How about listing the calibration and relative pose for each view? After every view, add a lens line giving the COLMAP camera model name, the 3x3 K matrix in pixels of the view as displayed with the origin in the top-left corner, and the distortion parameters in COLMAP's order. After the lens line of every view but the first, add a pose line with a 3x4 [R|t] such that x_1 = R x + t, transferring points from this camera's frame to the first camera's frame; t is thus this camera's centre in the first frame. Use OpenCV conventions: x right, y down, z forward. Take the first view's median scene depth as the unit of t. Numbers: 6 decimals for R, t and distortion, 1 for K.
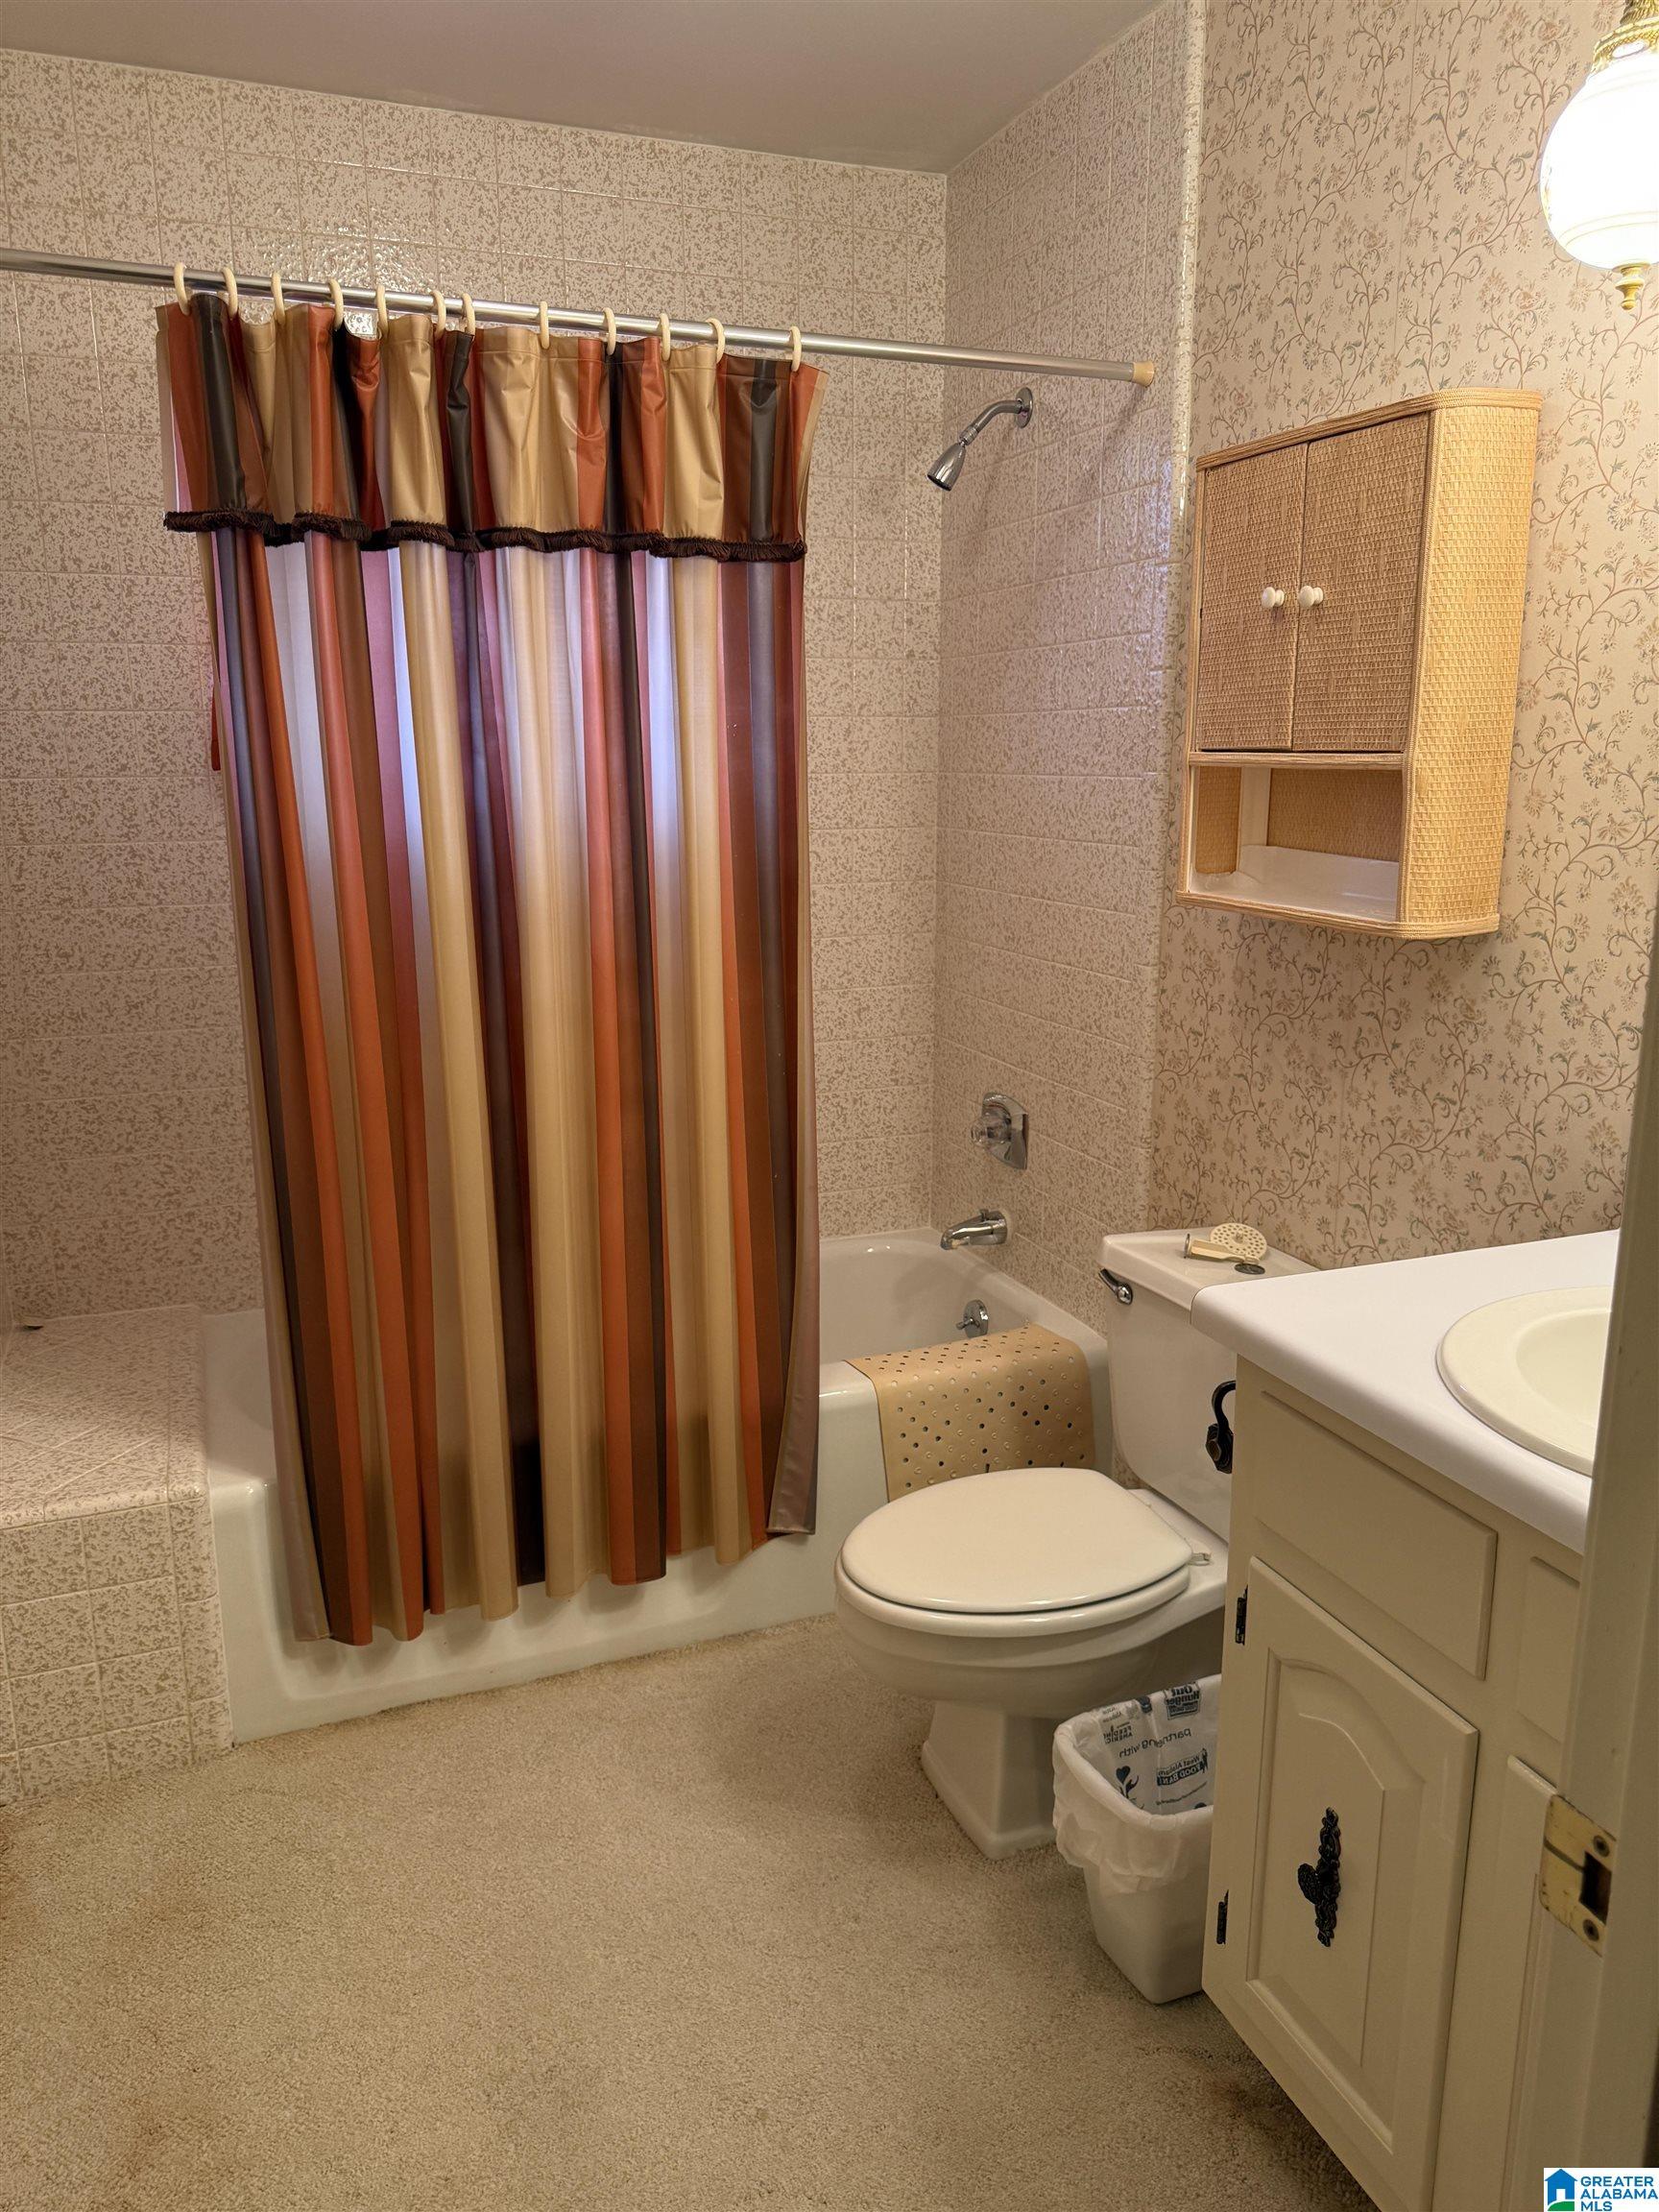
lens RADIAL K [[1542.8, 0, 829.5], [0, 1542.8, 1106.0], [0, 0, 1]] dist [0.045186, -0.057332]
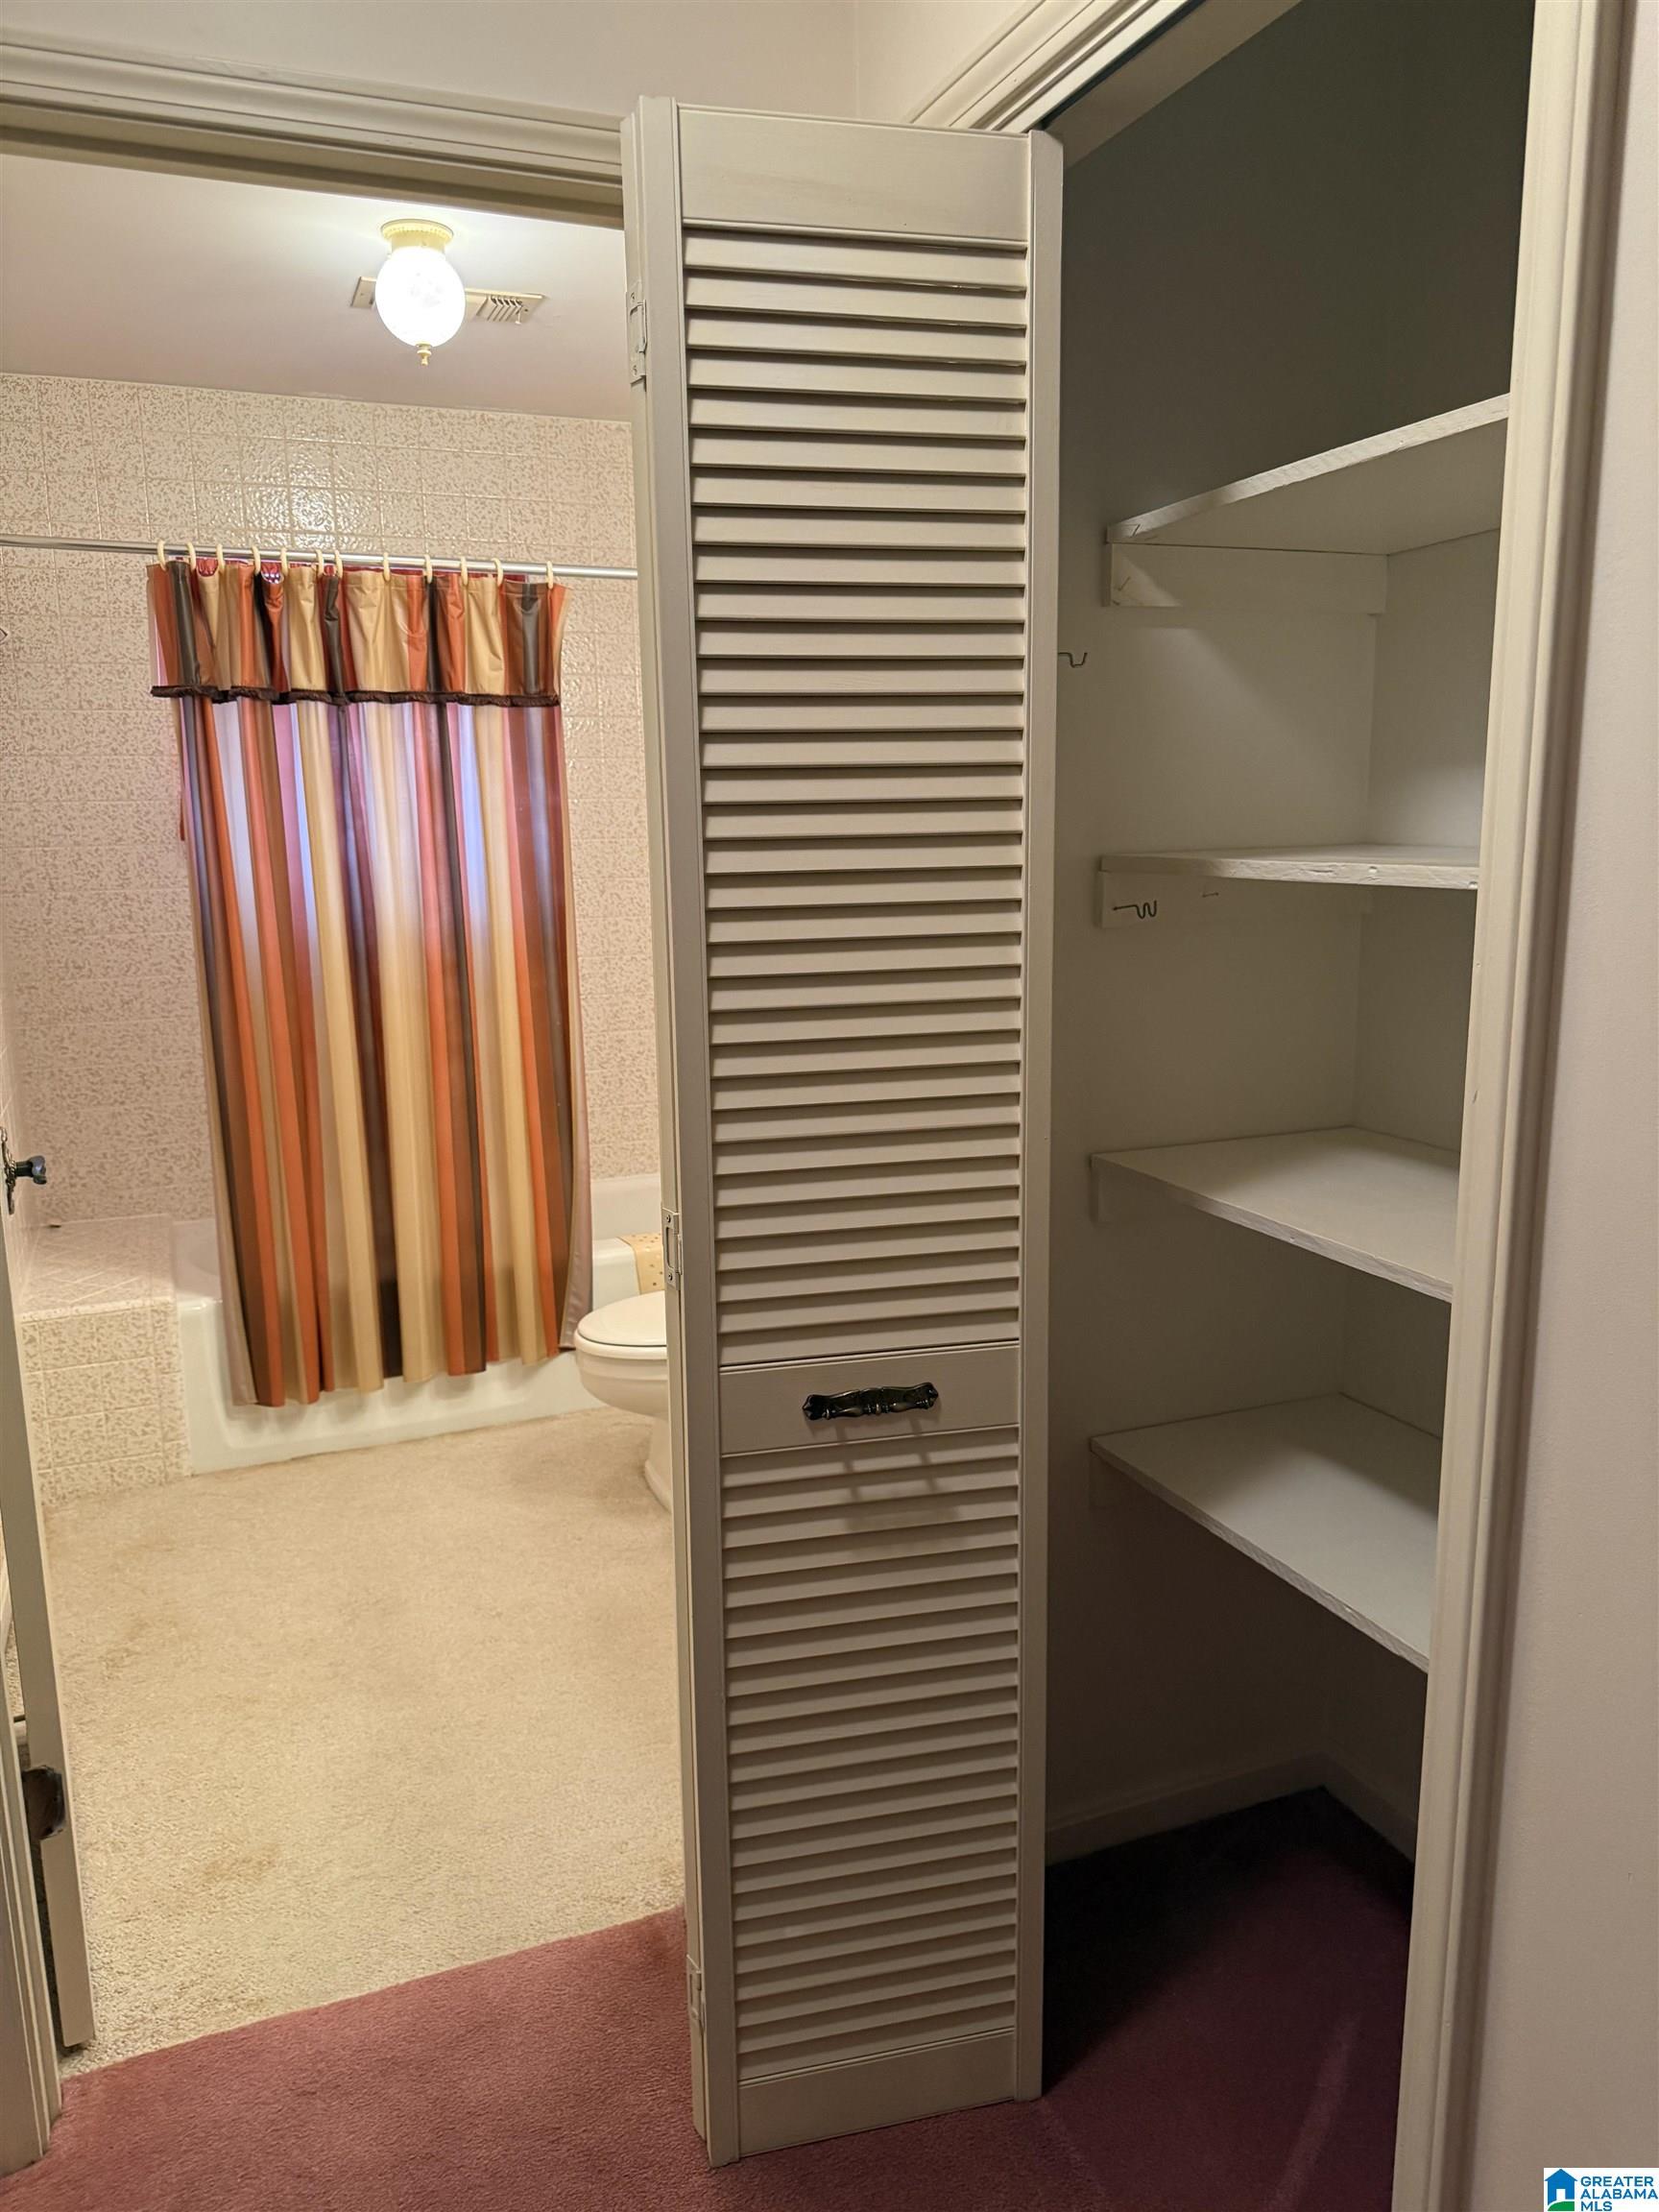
lens RADIAL K [[1549.9, 0, 829.5], [0, 1549.9, 1106.0], [0, 0, 1]] dist [0.077228, -0.132486]
pose [[0.999839, -0.012776, 0.012564, 0.227472], [0.013247, 0.999185, -0.038139, 0.116230], [-0.012067, 0.038299, 0.999193, -0.558354]]
